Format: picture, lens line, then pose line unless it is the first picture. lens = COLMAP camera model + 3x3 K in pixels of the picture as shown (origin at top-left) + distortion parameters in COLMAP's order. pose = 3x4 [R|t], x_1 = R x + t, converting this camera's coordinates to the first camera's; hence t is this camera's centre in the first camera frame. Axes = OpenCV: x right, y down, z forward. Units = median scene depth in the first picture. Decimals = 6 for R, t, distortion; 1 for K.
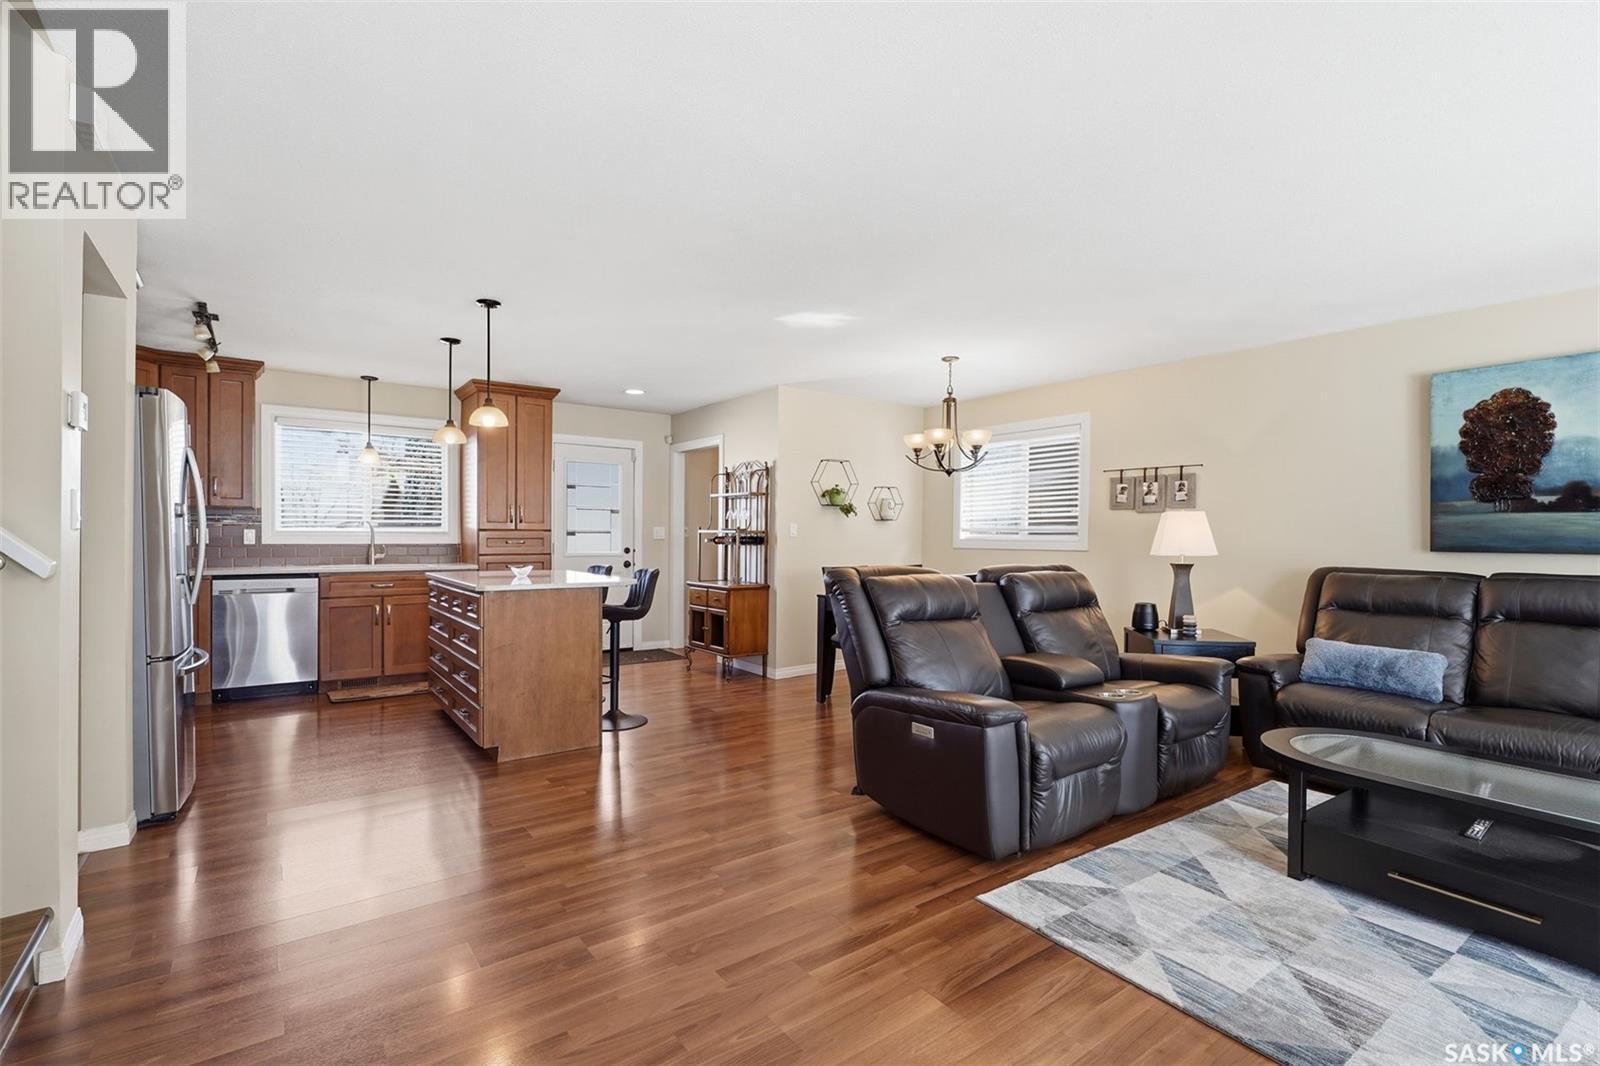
lens RADIAL K [[730.4, 0, 800.0], [0, 730.4, 533.0], [0, 0, 1]] dist [-0.003604, -0.000241]
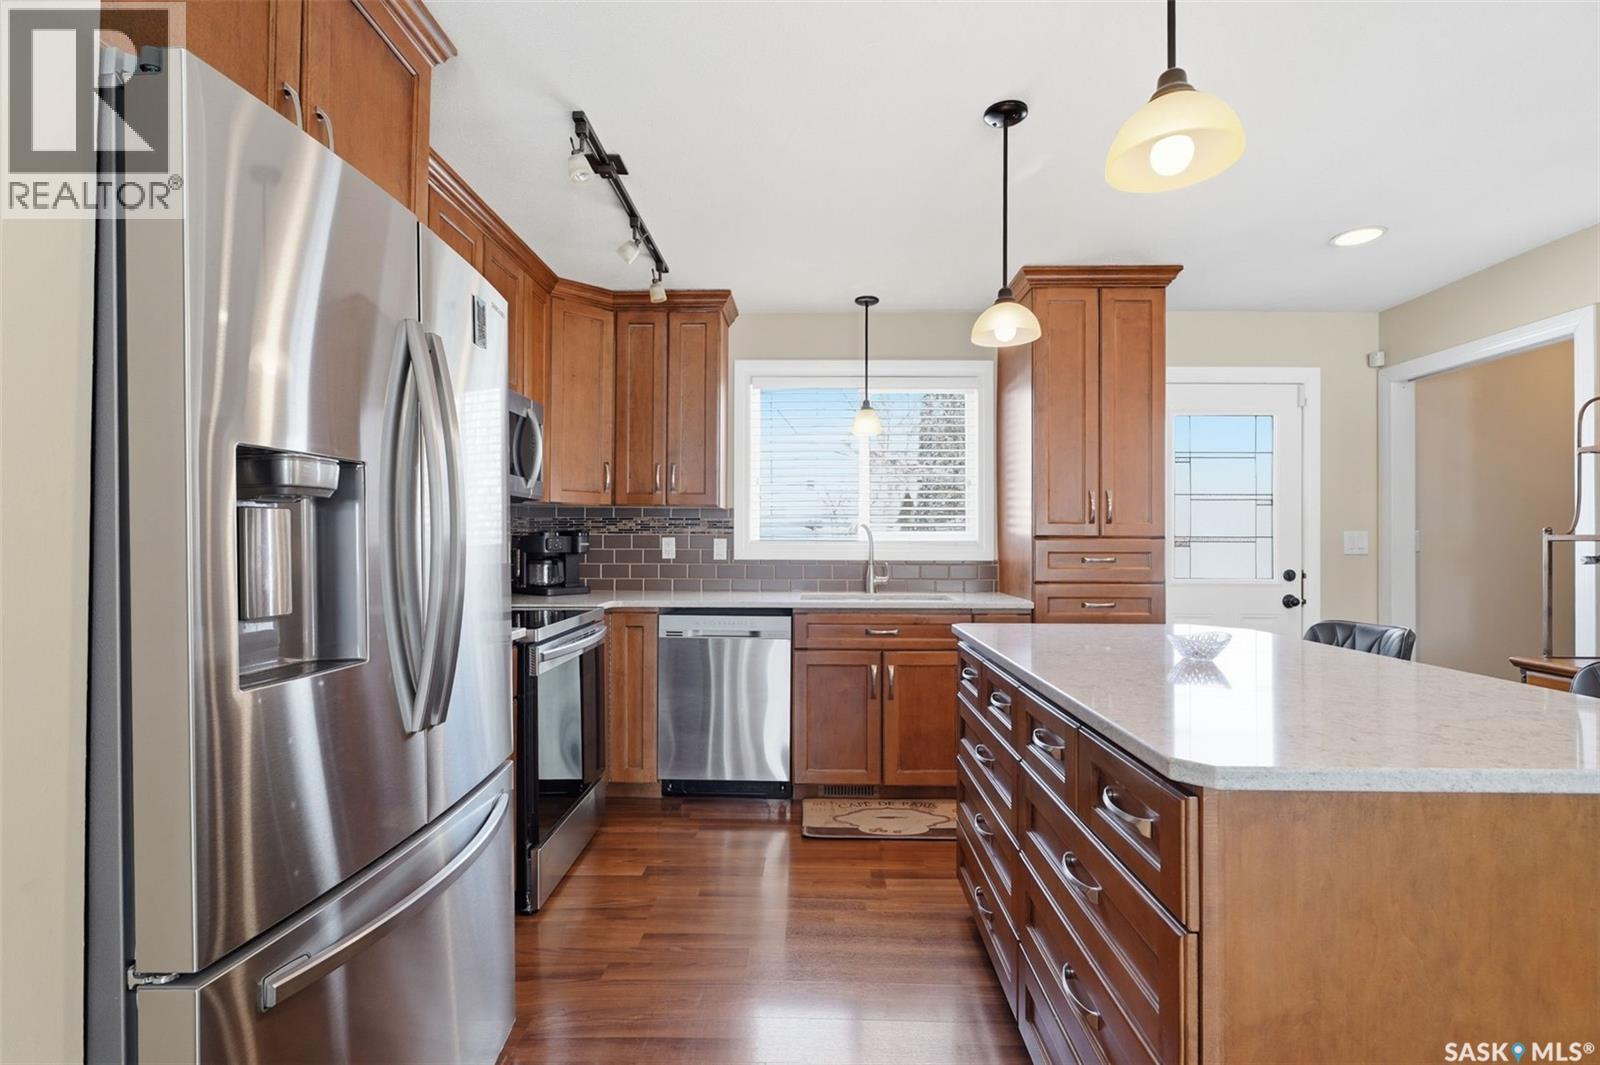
lens RADIAL K [[727.4, 0, 809.3], [0, 727.4, 539.4], [0, 0, 1]] dist [-0.002658, 0.000102]
pose [[0.799407, -0.006394, -0.600755, -0.240203], [0.003161, 0.999974, -0.006437, 0.000354], [0.600781, 0.003247, 0.799407, 0.447200]]
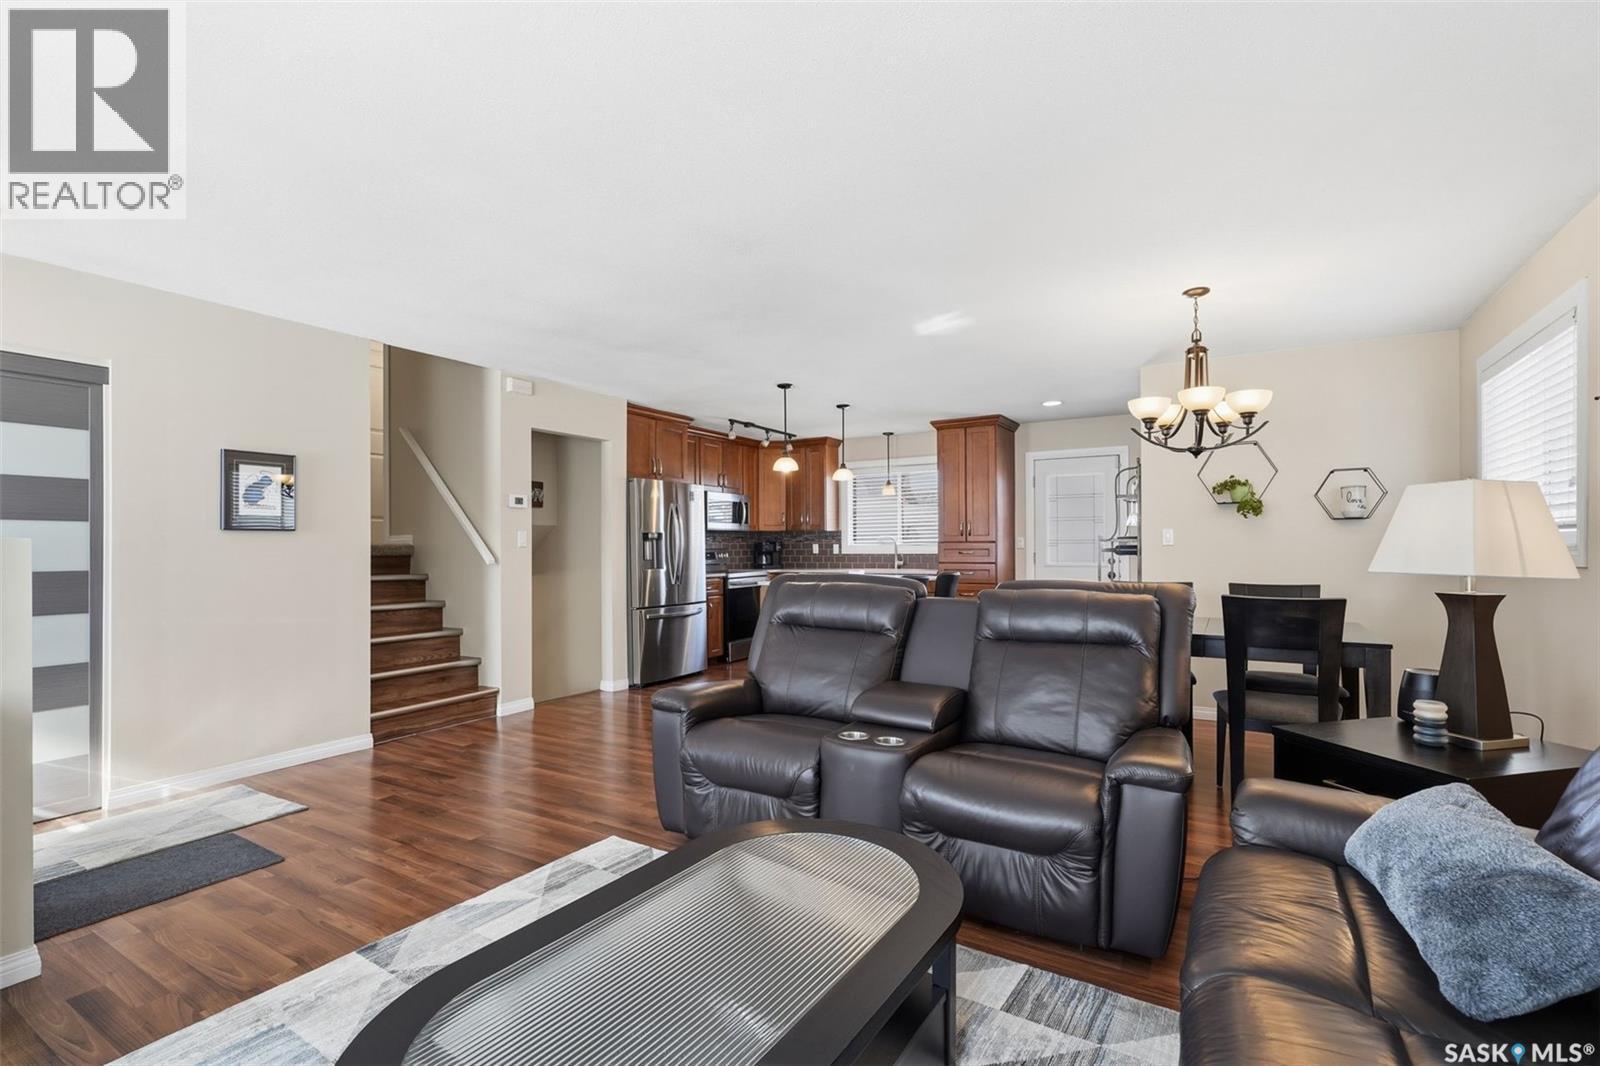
lens RADIAL K [[719.4, 0, 806.5], [0, 719.4, 532.6], [0, 0, 1]] dist [-0.002036, 0.000460]
pose [[0.389057, -0.026807, -0.920823, 0.578858], [0.011277, 0.999640, -0.024337, 0.006281], [0.921145, -0.000916, 0.389220, 0.316915]]
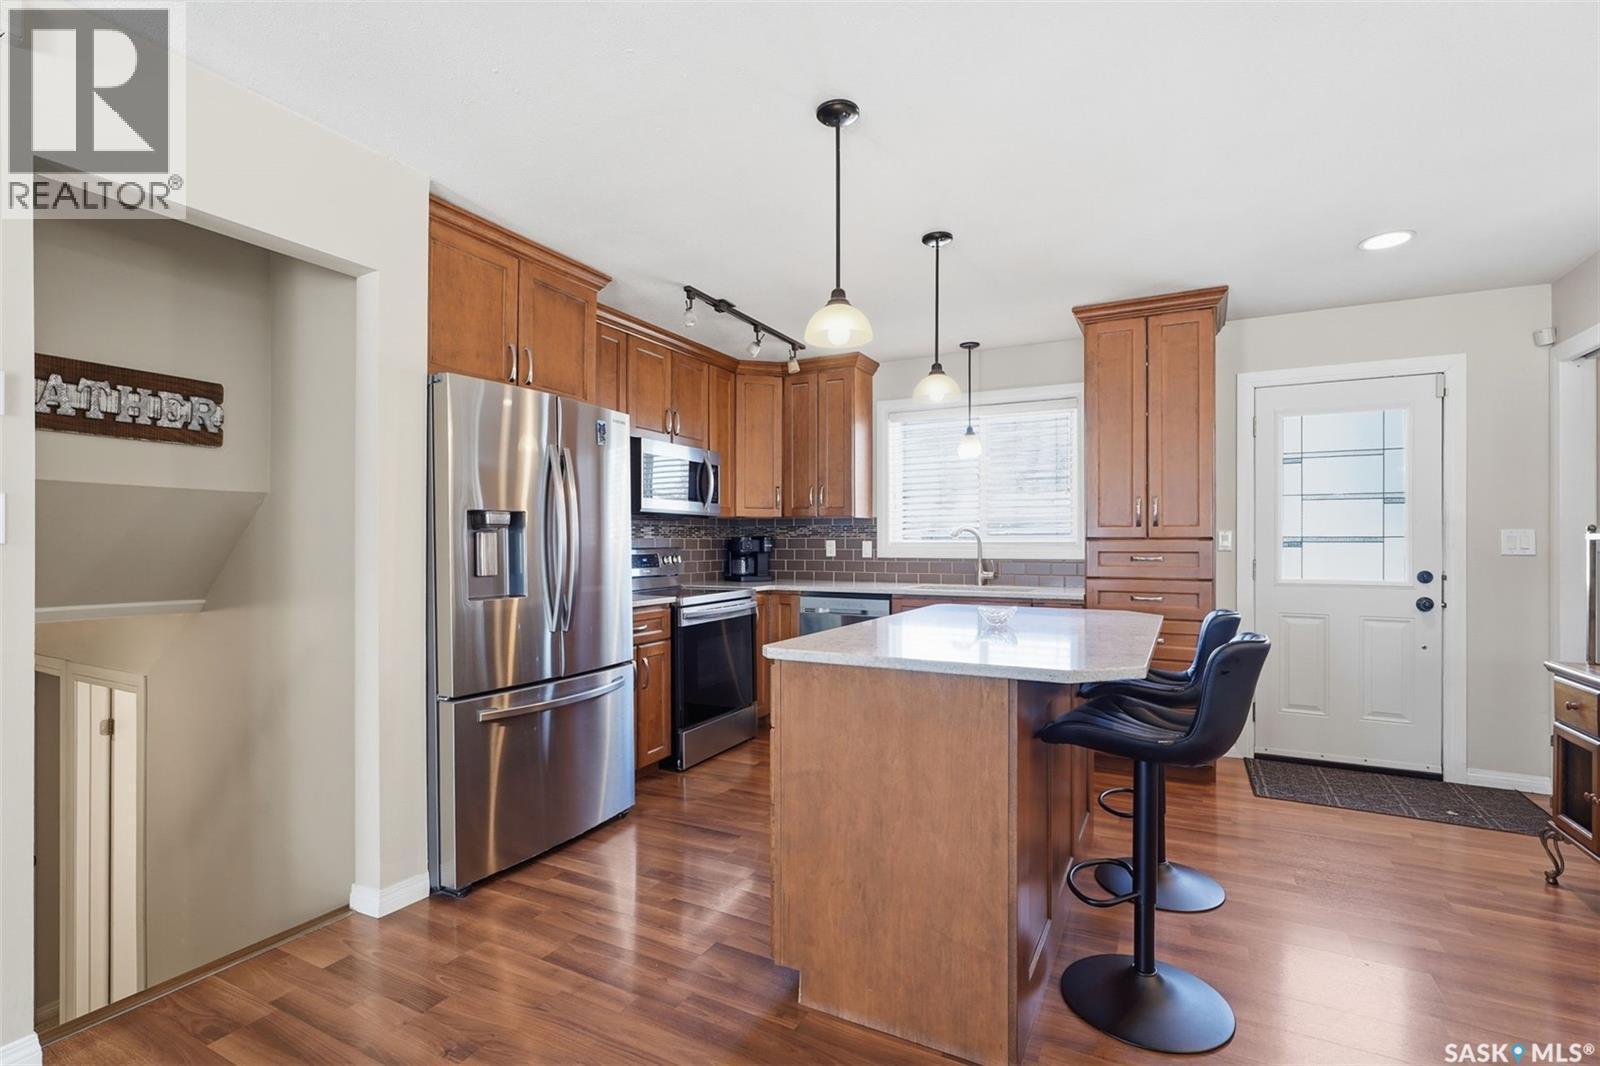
lens RADIAL K [[727.4, 0, 809.3], [0, 727.4, 539.9], [0, 0, 1]] dist [-0.002658, 0.000102]
pose [[0.446924, -0.009983, -0.894516, 0.023662], [0.005250, 0.999950, -0.008536, 0.000747], [0.894557, -0.000881, 0.446954, 0.484850]]
